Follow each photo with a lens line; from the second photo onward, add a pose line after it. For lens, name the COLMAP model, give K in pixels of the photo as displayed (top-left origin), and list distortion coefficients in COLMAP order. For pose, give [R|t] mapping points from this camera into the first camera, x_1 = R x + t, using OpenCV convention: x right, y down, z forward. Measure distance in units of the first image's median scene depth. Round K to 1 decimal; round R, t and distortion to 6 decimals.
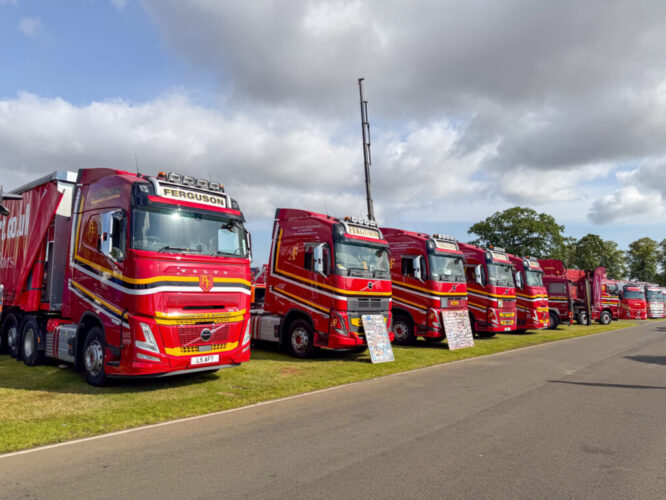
lens RADIAL K [[460.9, 0, 326.4], [0, 460.9, 247.8], [0, 0, 1]] dist [0.042871, -0.007570]
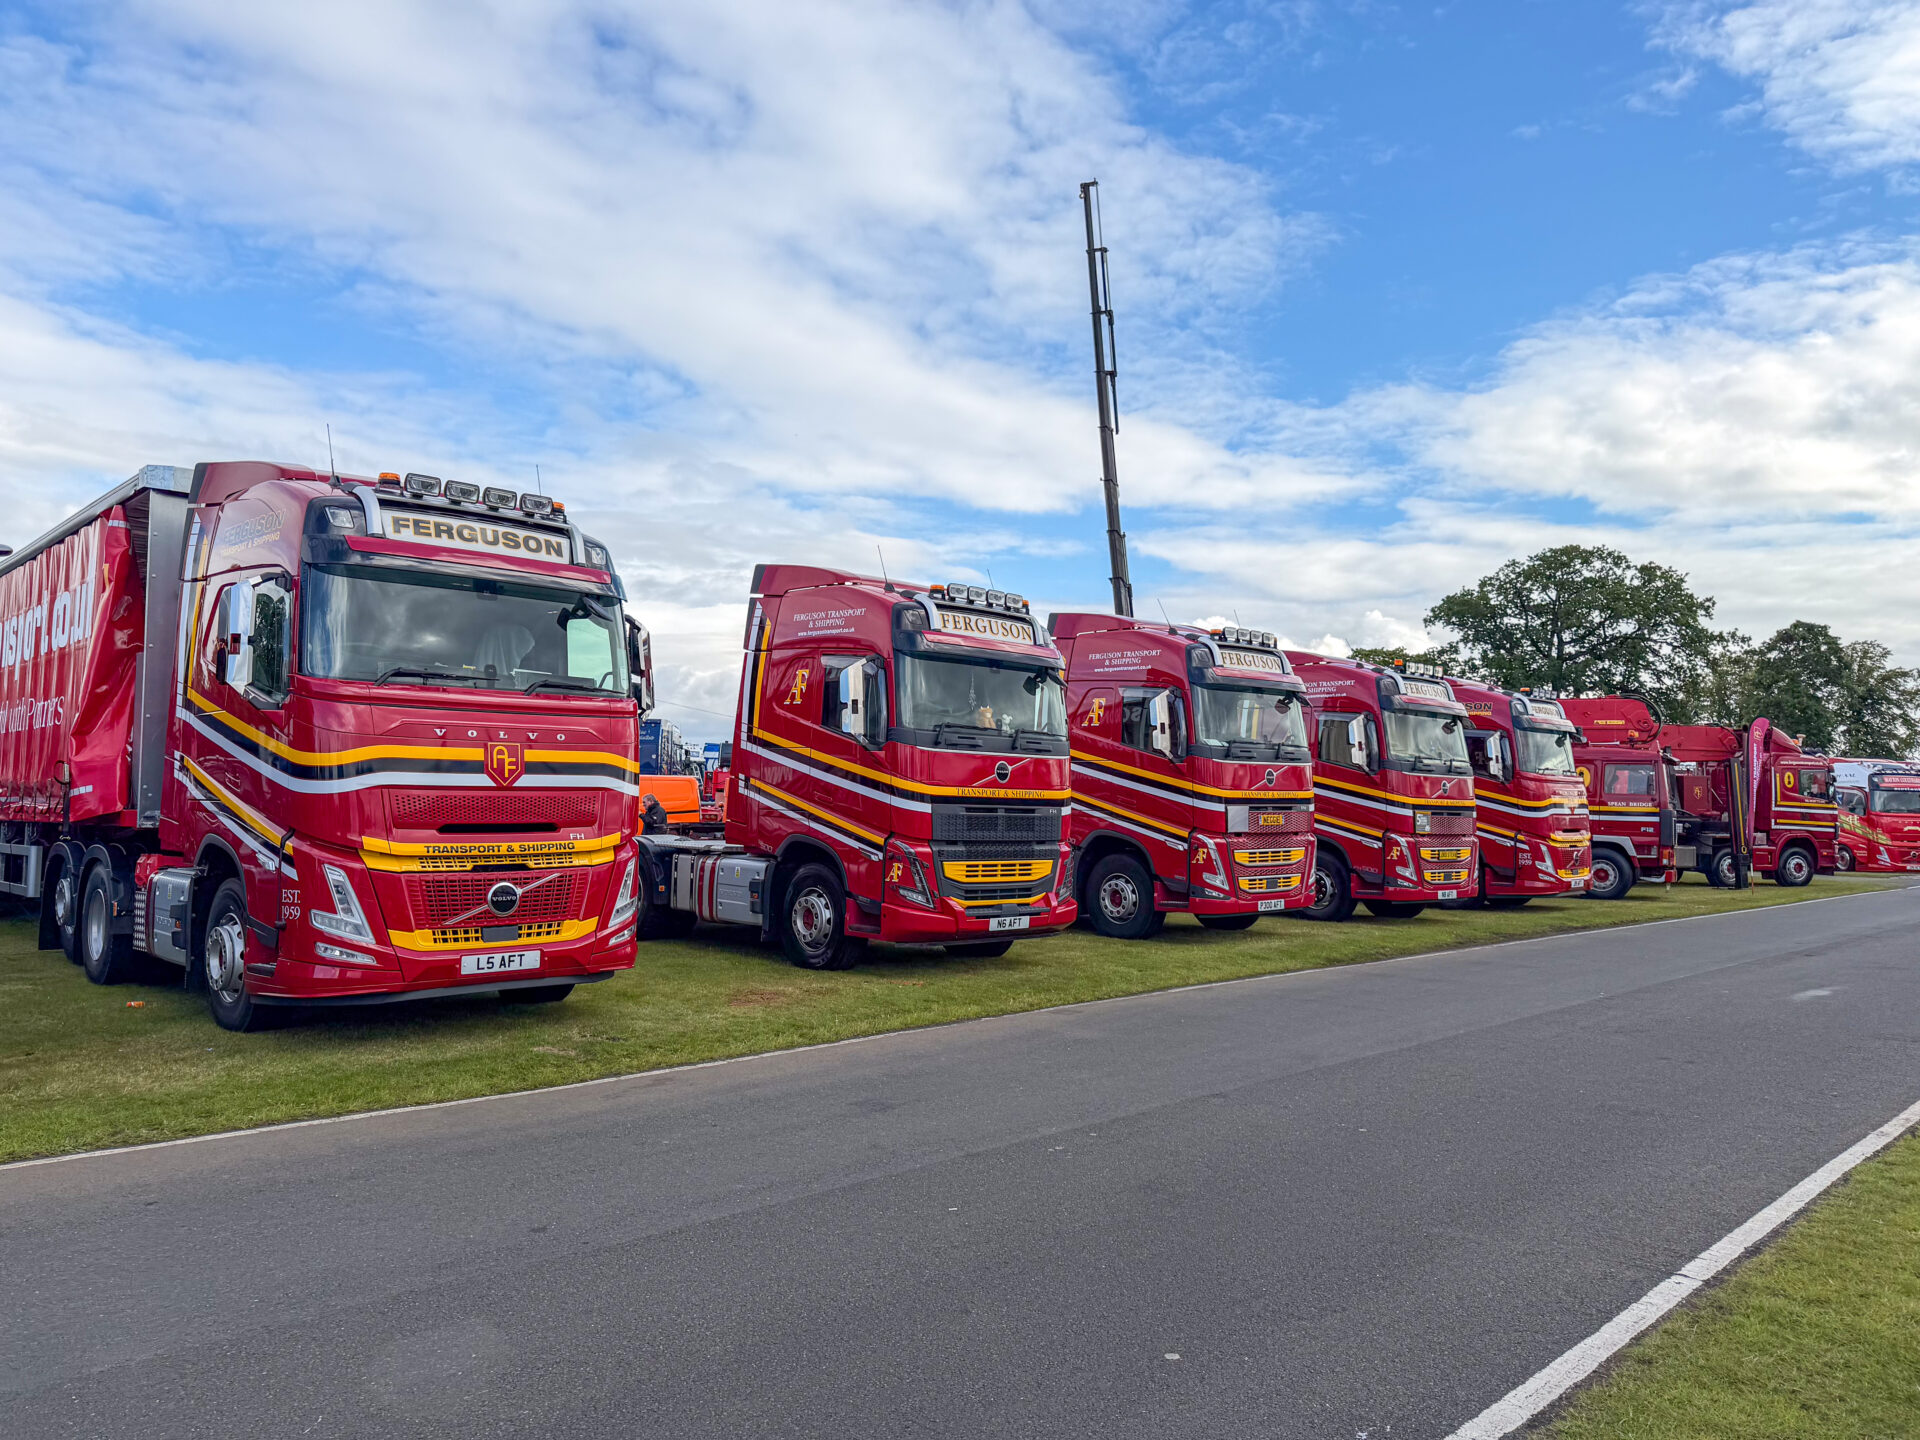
lens RADIAL K [[1328.8, 0, 964.0], [0, 1328.8, 723.6], [0, 0, 1]] dist [0.042871, -0.007570]
pose [[0.997555, -0.008792, -0.069329, 0.137471], [0.011358, 0.999261, 0.036713, 0.004842], [0.068955, -0.037411, 0.996918, -0.048956]]
